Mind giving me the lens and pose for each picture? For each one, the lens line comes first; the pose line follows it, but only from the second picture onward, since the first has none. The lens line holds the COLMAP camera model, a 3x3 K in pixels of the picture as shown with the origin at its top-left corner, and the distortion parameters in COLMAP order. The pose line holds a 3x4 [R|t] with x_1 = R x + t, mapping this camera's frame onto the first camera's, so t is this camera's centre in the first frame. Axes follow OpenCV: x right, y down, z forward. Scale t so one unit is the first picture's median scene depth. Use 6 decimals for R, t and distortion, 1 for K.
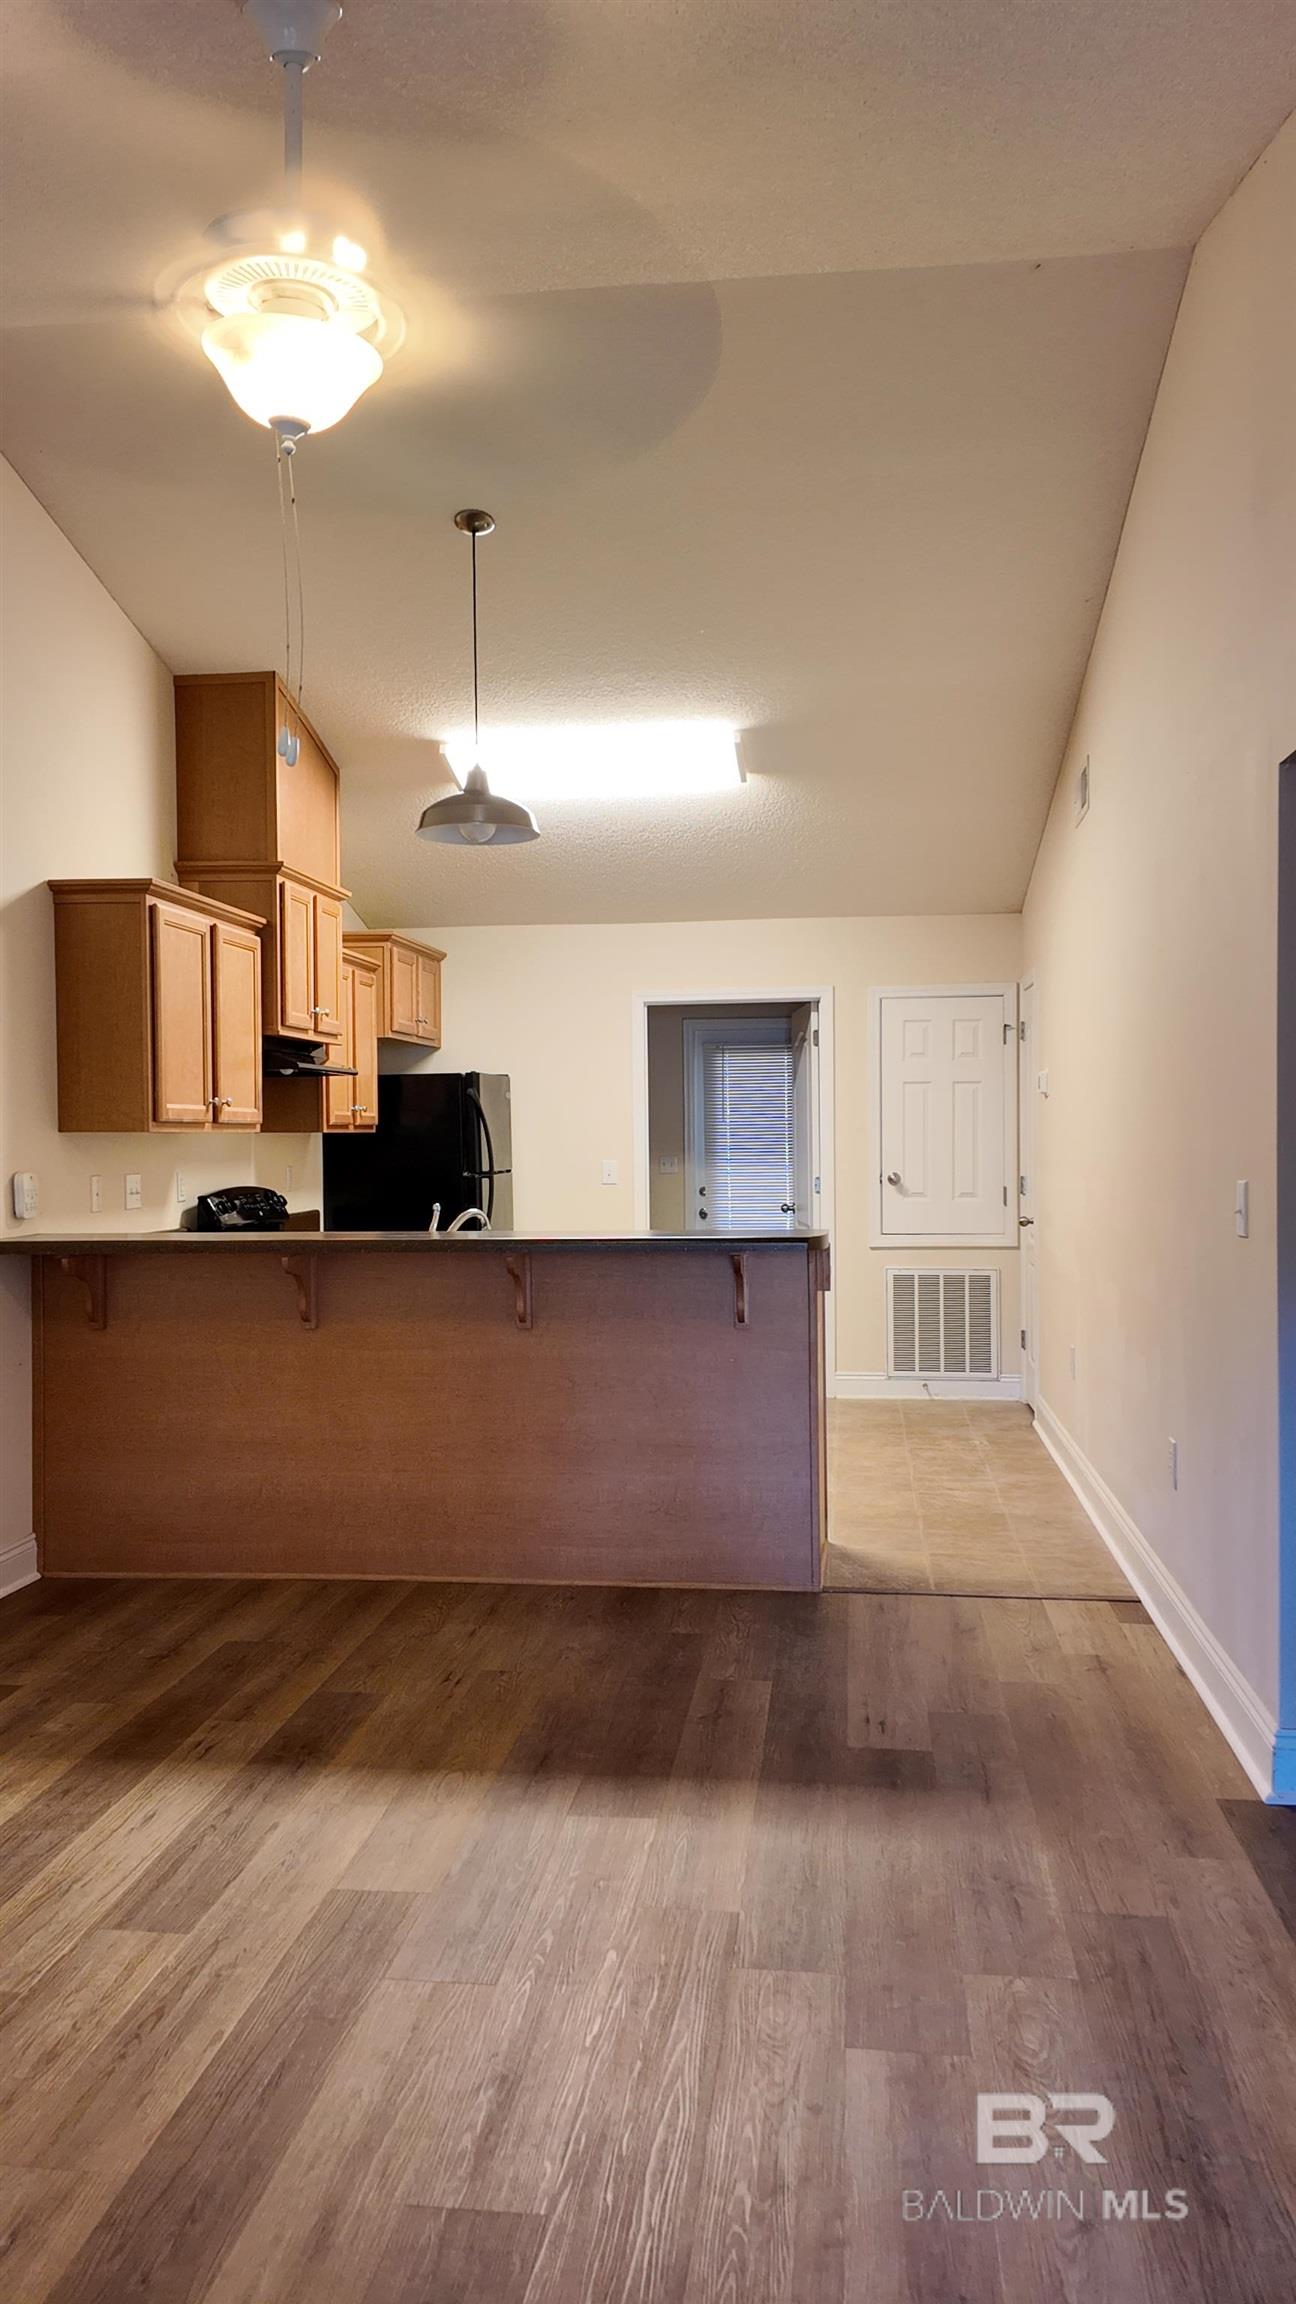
lens RADIAL K [[1705.4, 0, 648.8], [0, 1705.4, 1149.5], [0, 0, 1]] dist [0.000344, -0.020685]
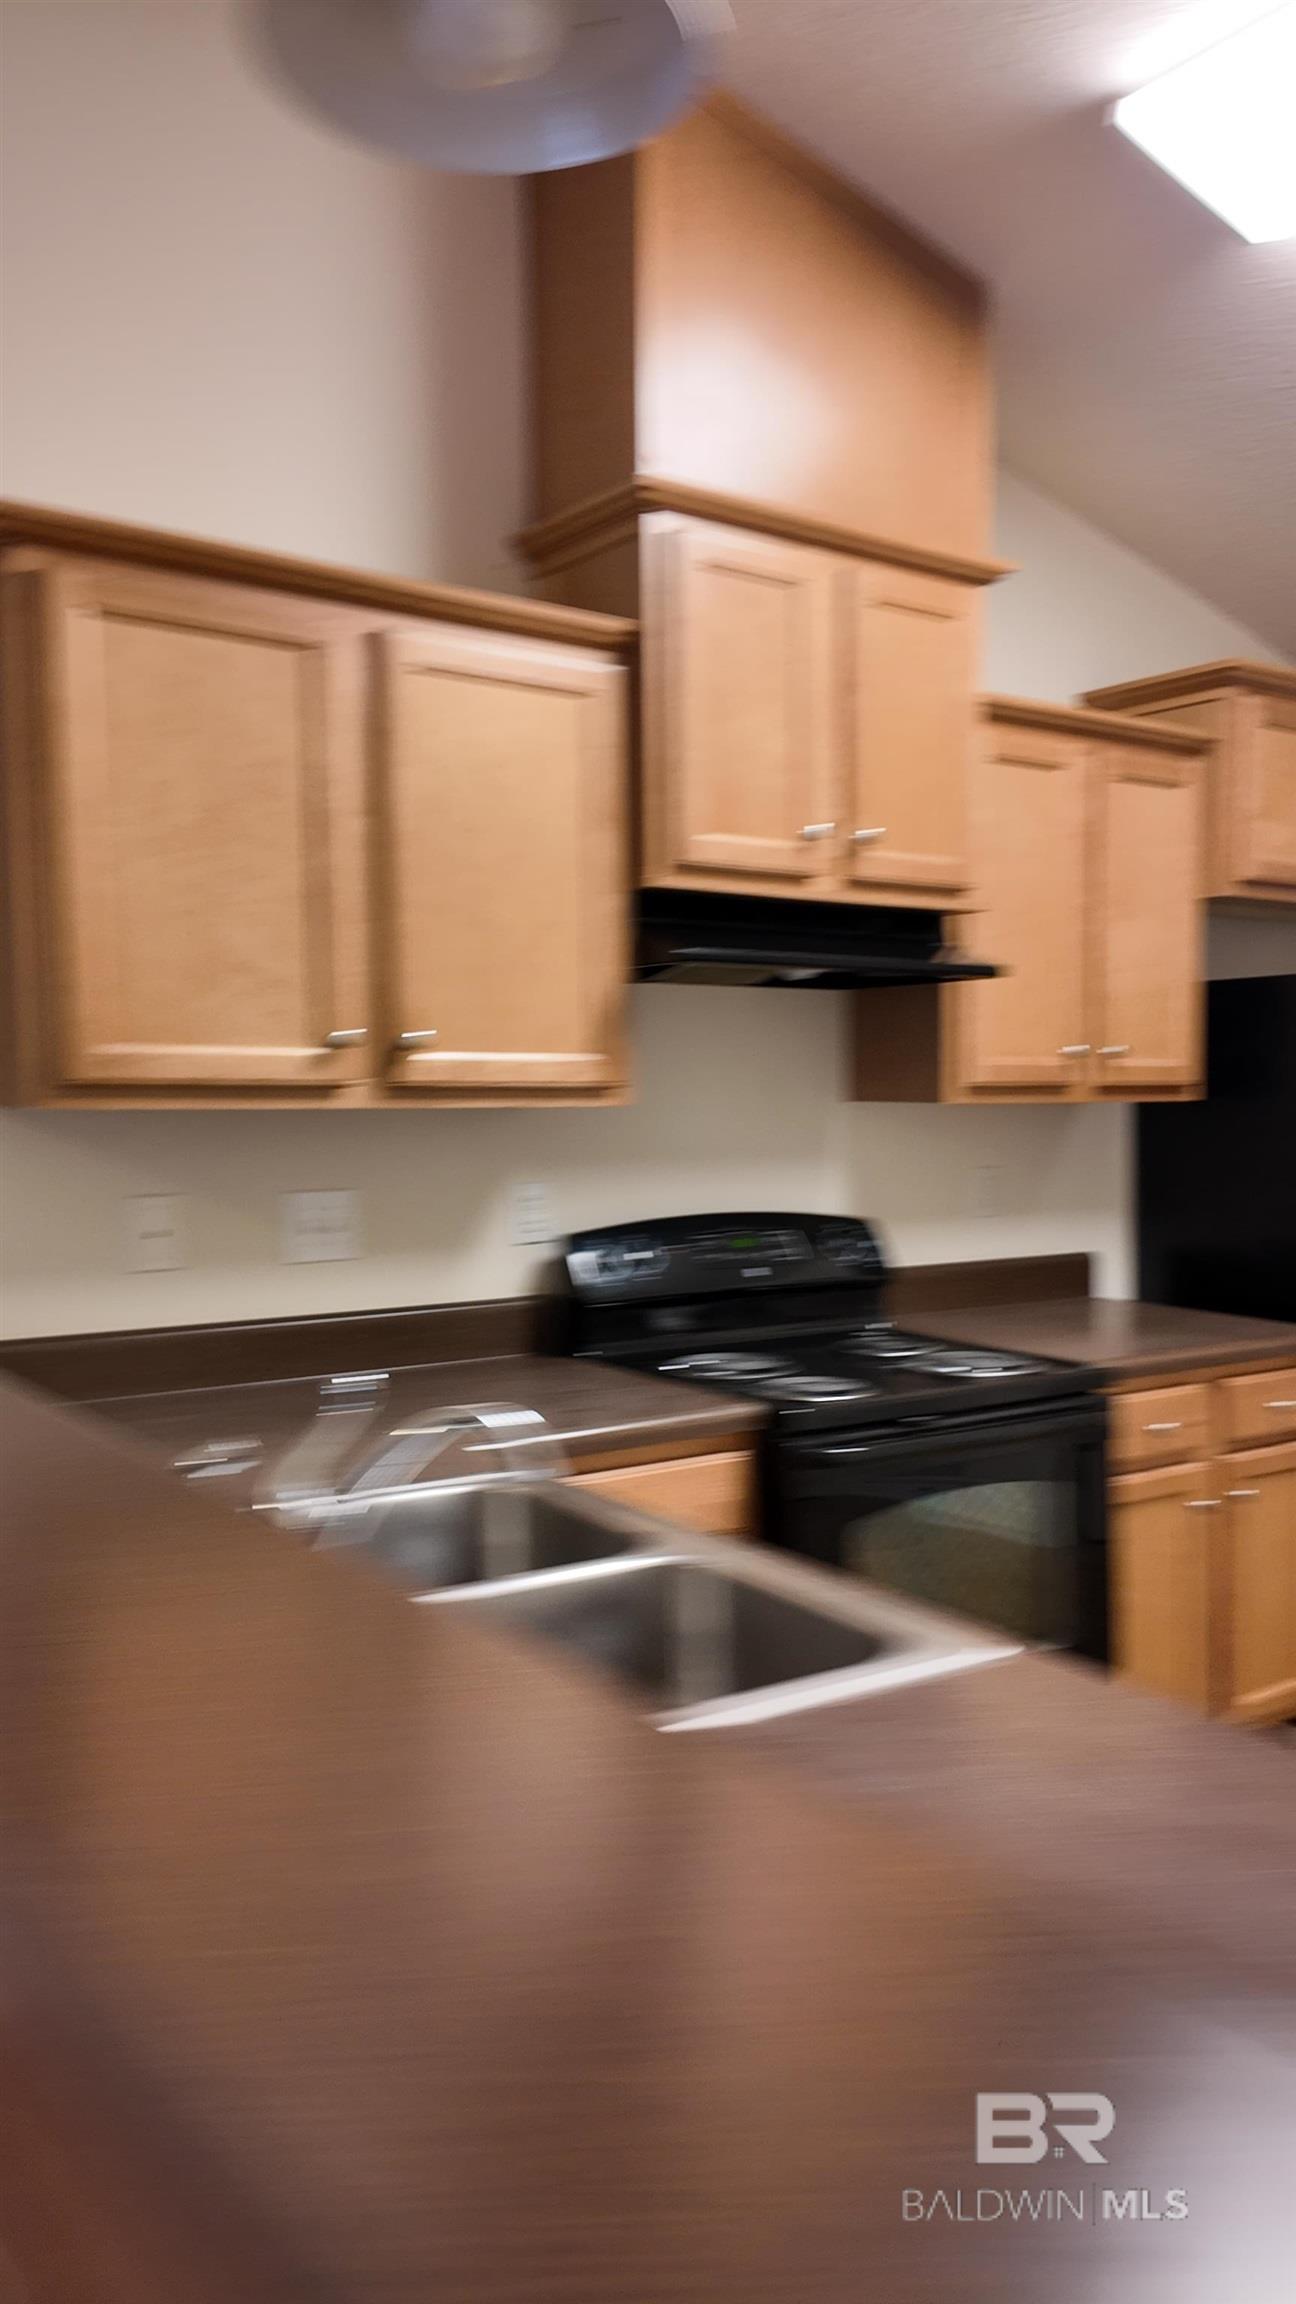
lens RADIAL K [[1705.4, 0, 641.3], [0, 1705.4, 1161.2], [0, 0, 1]] dist [0.000344, -0.020685]
pose [[0.655246, 0.048890, -0.753832, 0.103911], [-0.015280, 0.998557, 0.051480, -0.017306], [0.755261, -0.022214, 0.655048, 0.641619]]
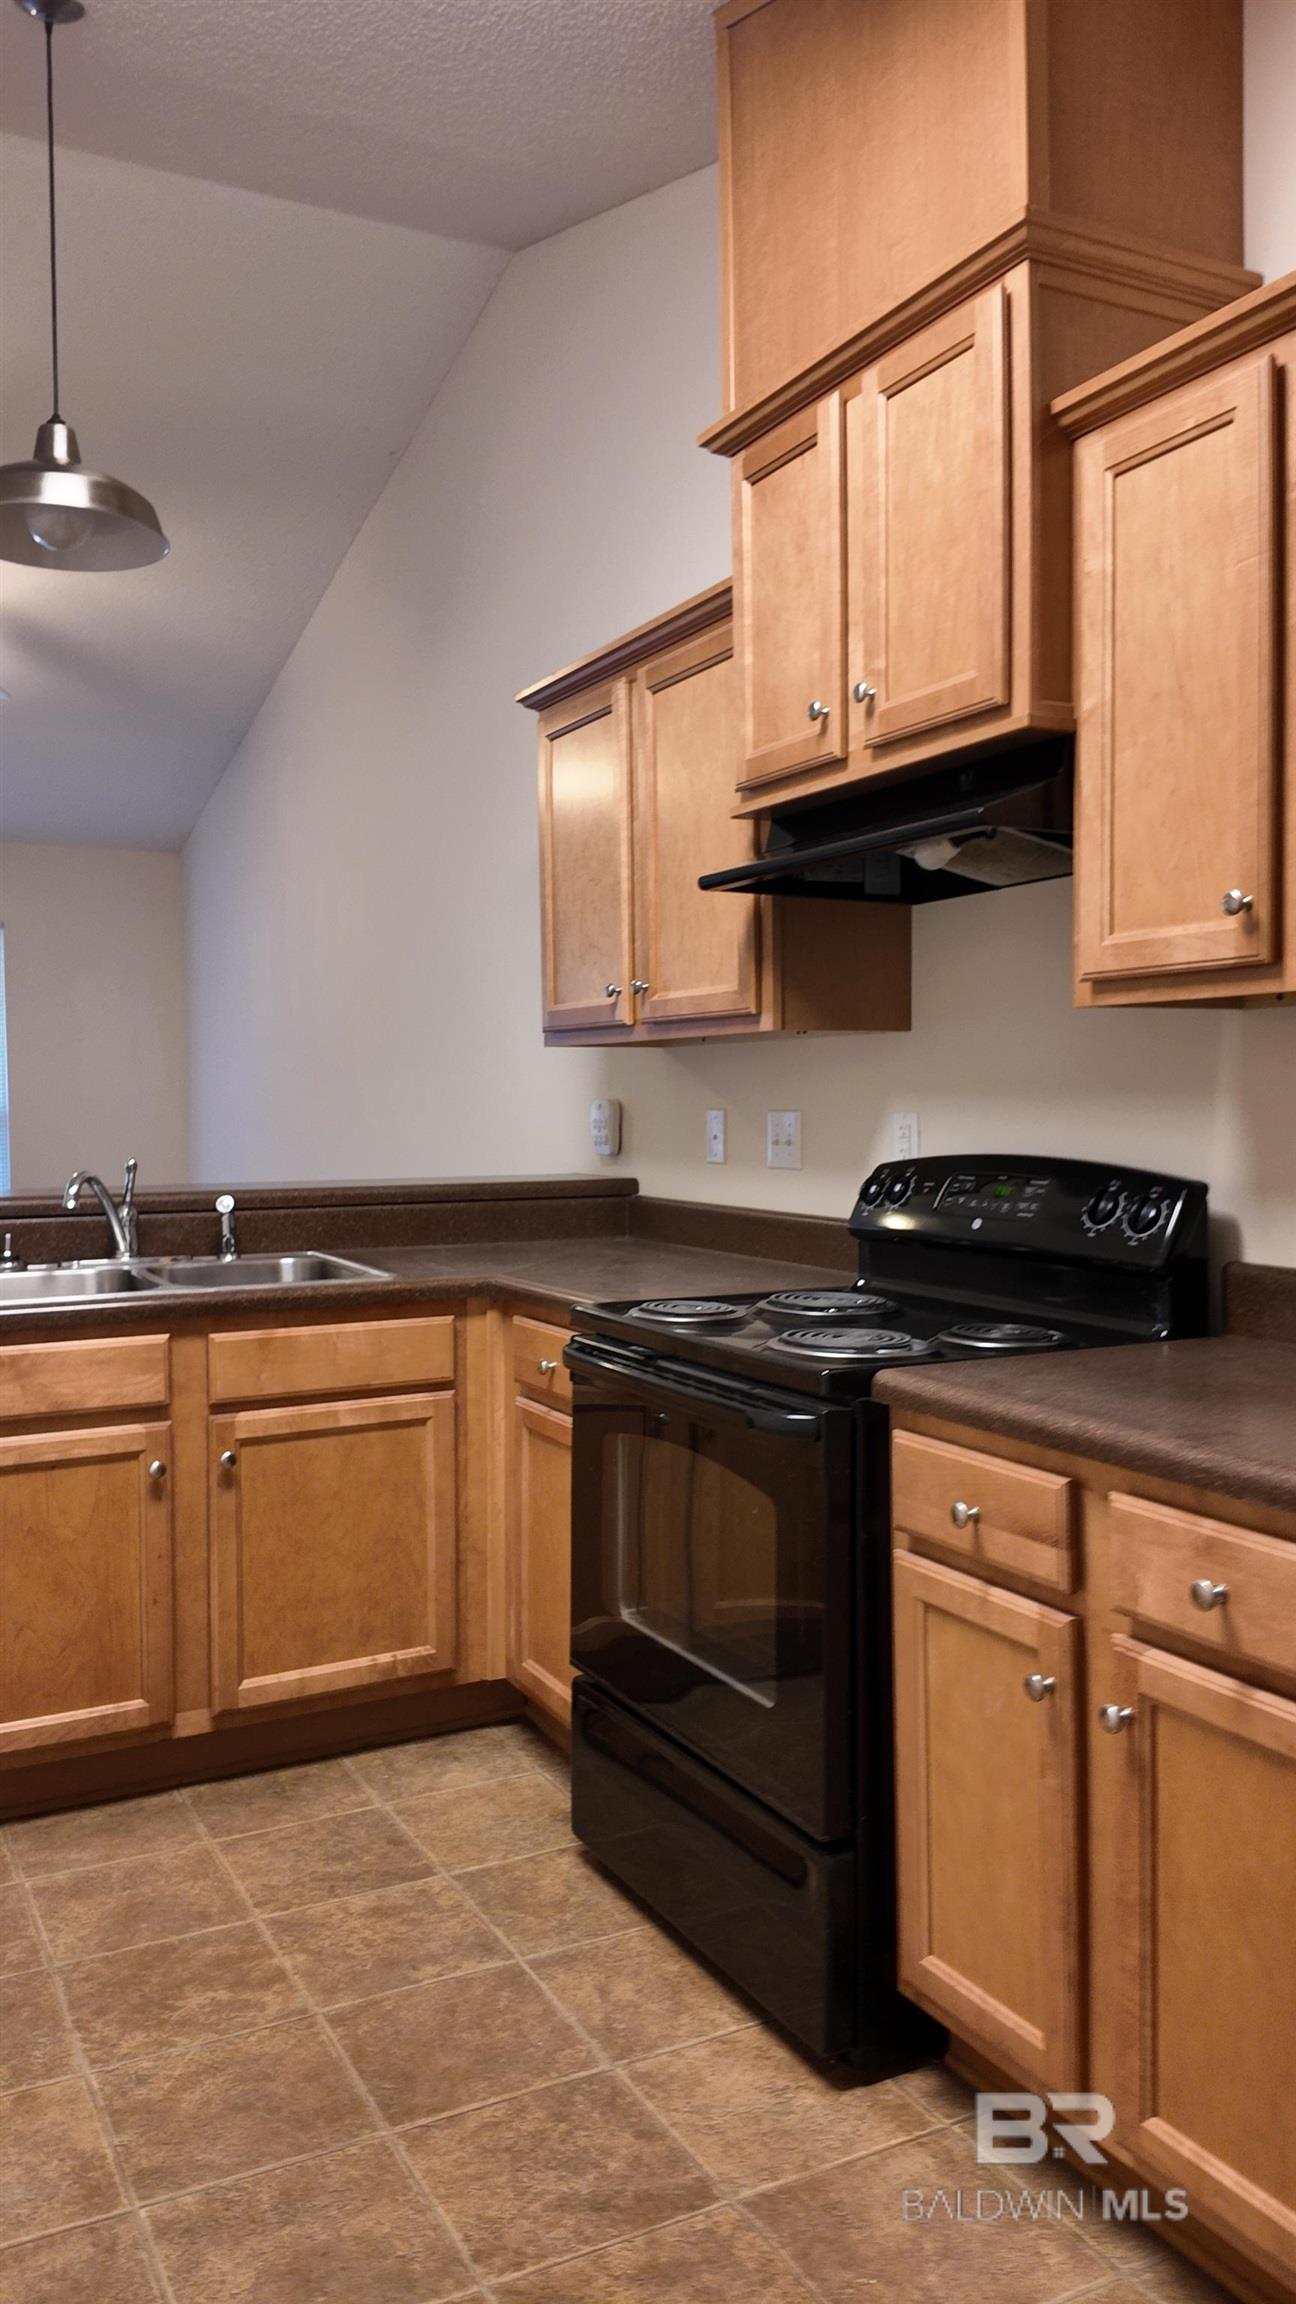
lens RADIAL K [[1705.4, 0, 591.0], [0, 1705.4, 1174.5], [0, 0, 1]] dist [0.000344, -0.020685]
pose [[-0.827079, 0.066179, -0.558176, 0.061596], [0.038626, 0.997389, 0.061018, -0.001951], [0.560757, 0.028907, -0.827476, 1.225276]]
